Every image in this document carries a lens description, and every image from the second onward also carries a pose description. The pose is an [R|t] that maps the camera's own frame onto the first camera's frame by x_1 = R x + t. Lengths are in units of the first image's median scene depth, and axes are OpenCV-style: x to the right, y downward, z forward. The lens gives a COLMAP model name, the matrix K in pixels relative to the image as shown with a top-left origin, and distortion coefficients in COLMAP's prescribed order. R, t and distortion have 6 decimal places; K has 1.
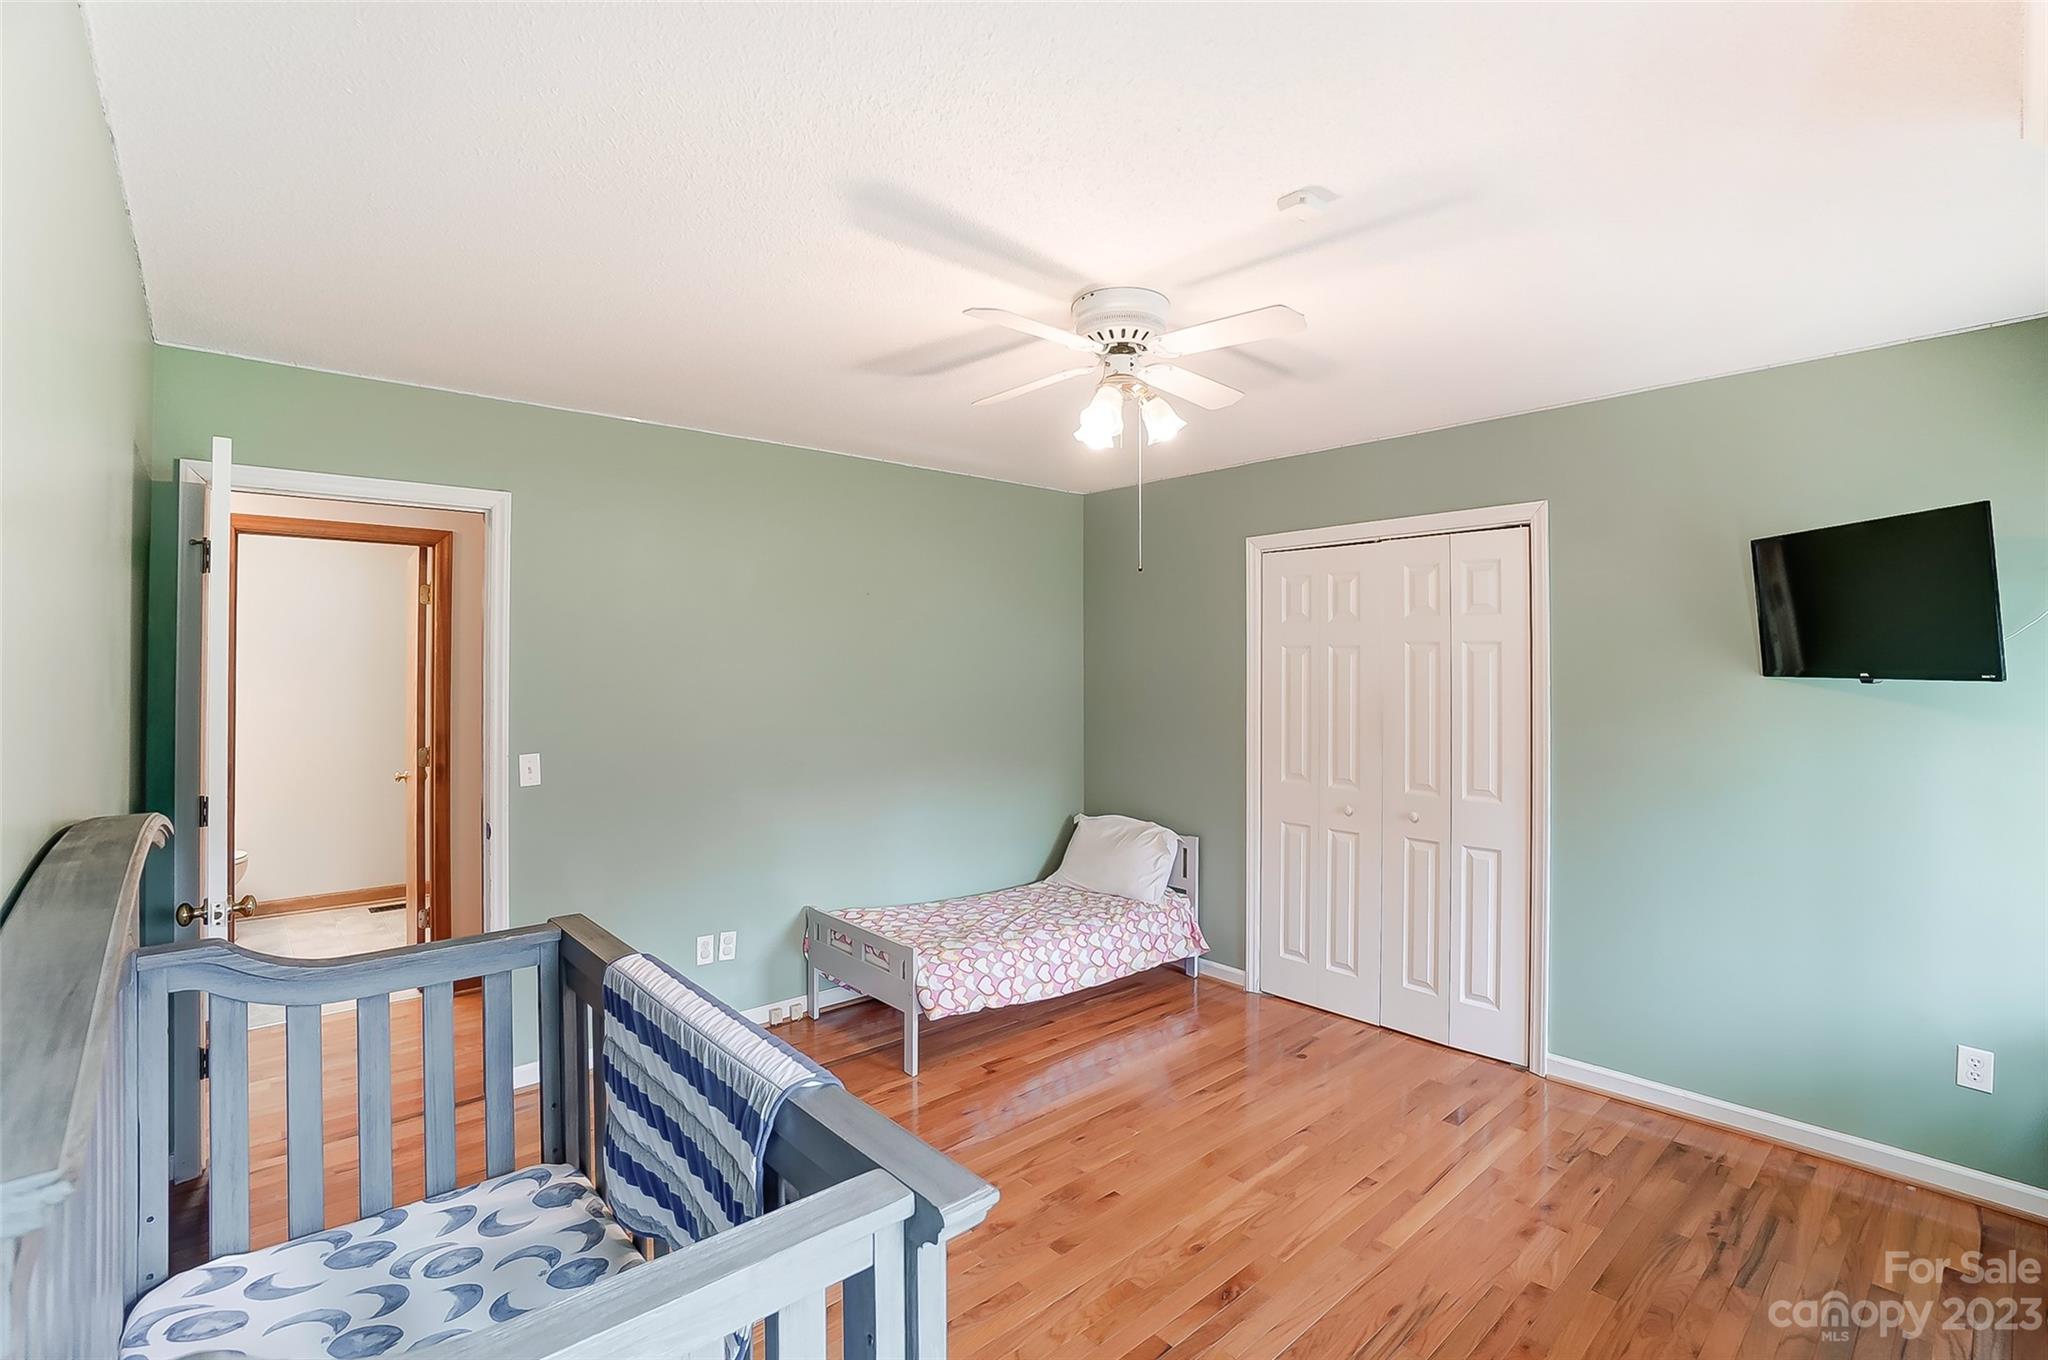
lens RADIAL K [[908.7, 0, 1002.8], [0, 908.7, 674.9], [0, 0, 1]] dist [-0.065682, 0.024195]
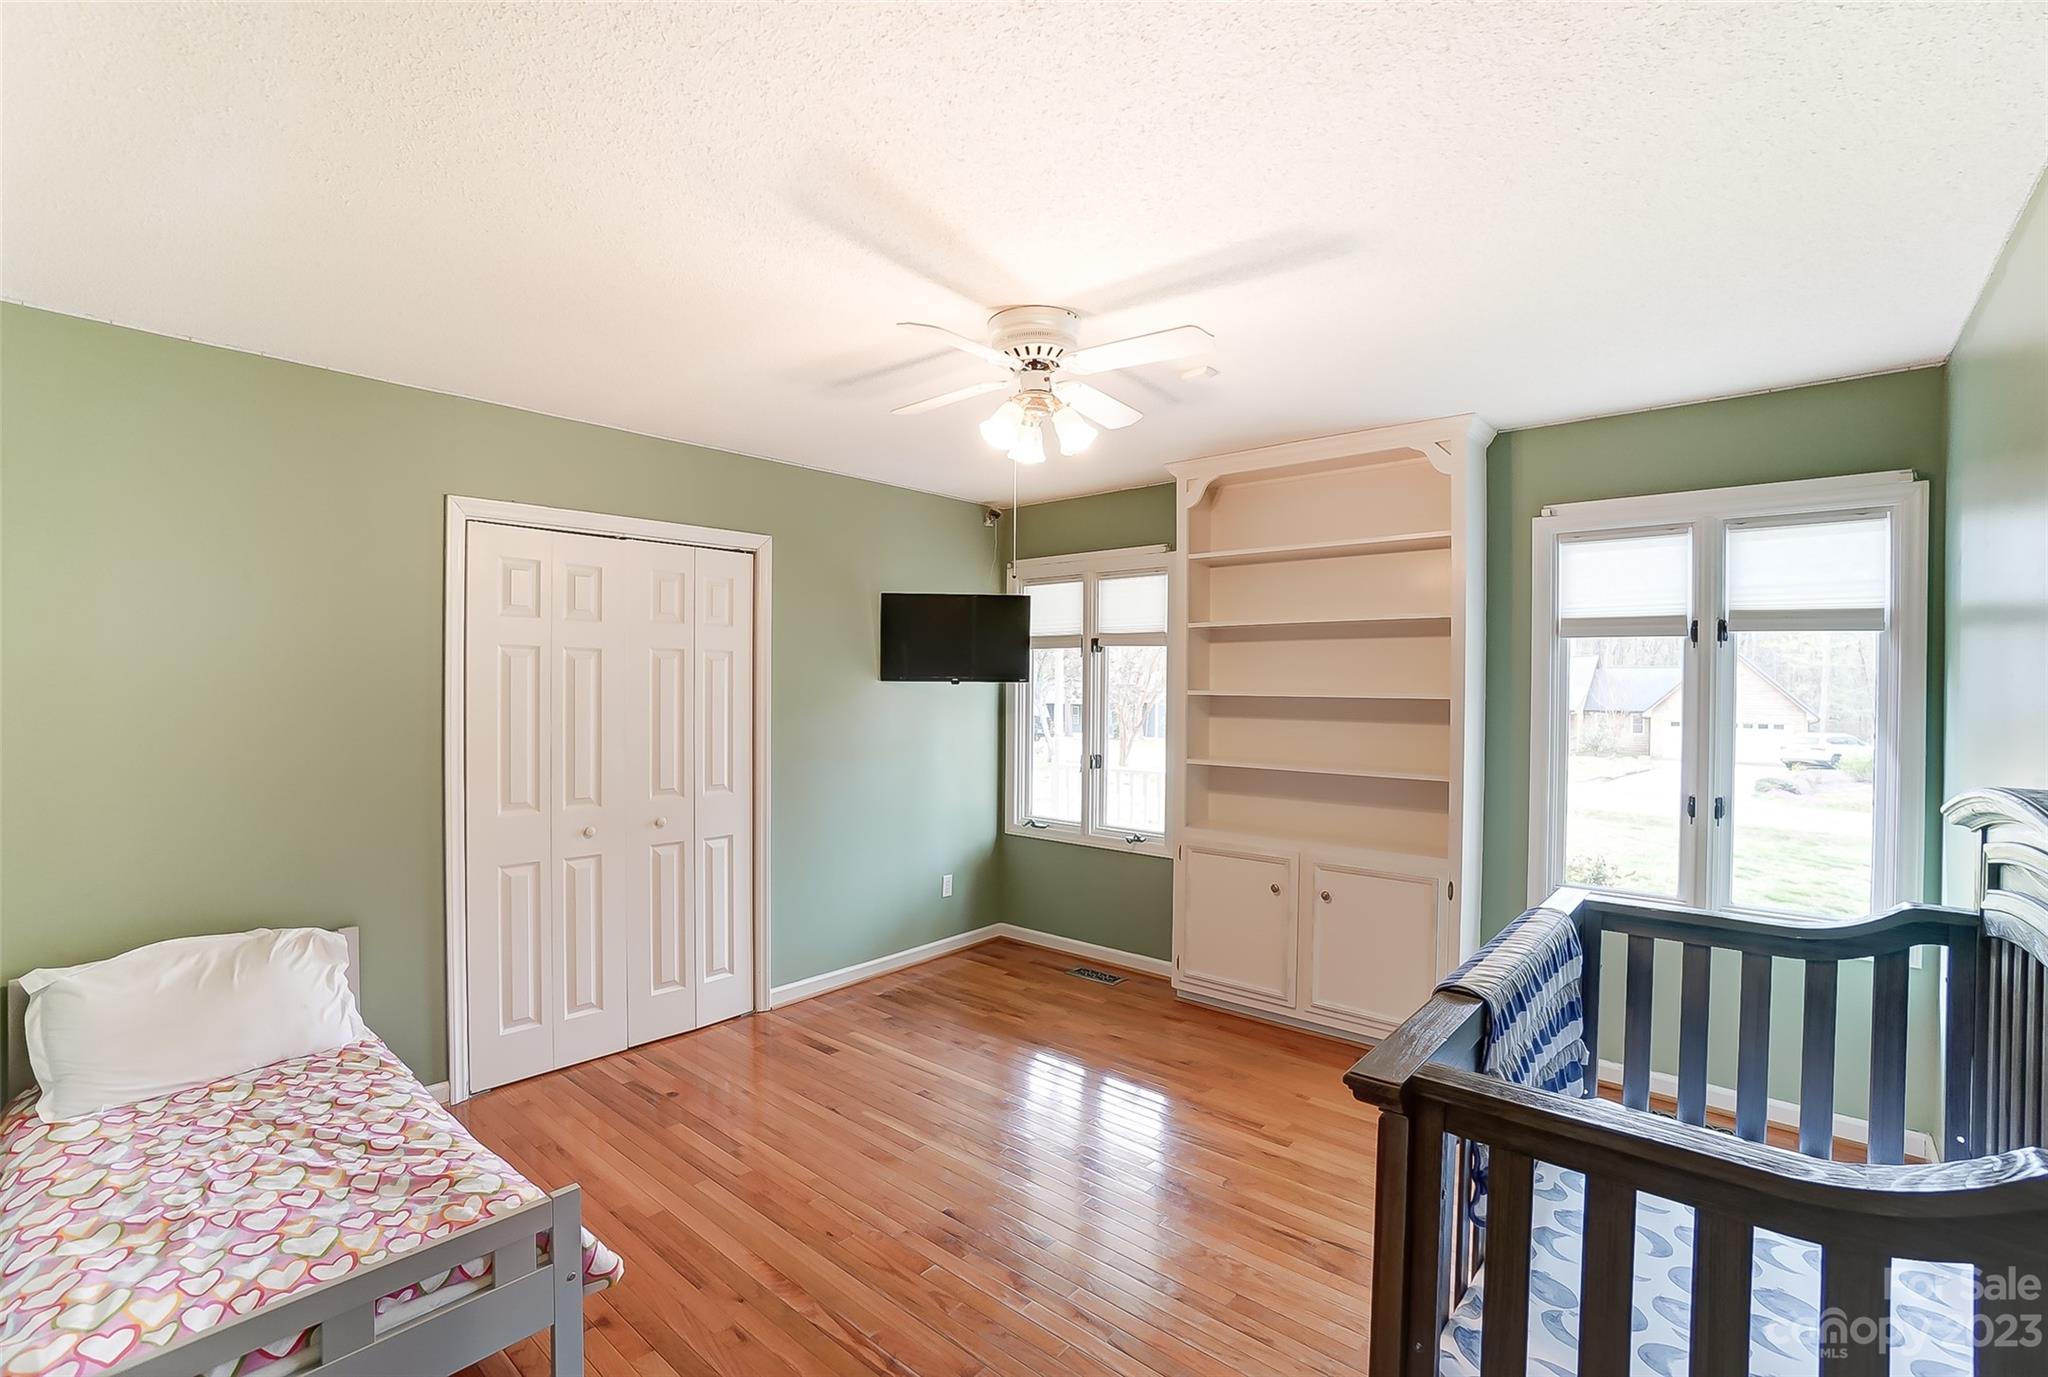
lens RADIAL K [[895.2, 0, 1028.2], [0, 895.2, 714.2], [0, 0, 1]] dist [-0.000303, 0.000078]
pose [[-0.088854, -0.043423, 0.995098, -0.643706], [0.000905, 0.999045, 0.043676, -0.007427], [-0.996044, 0.004781, -0.088730, 0.761582]]
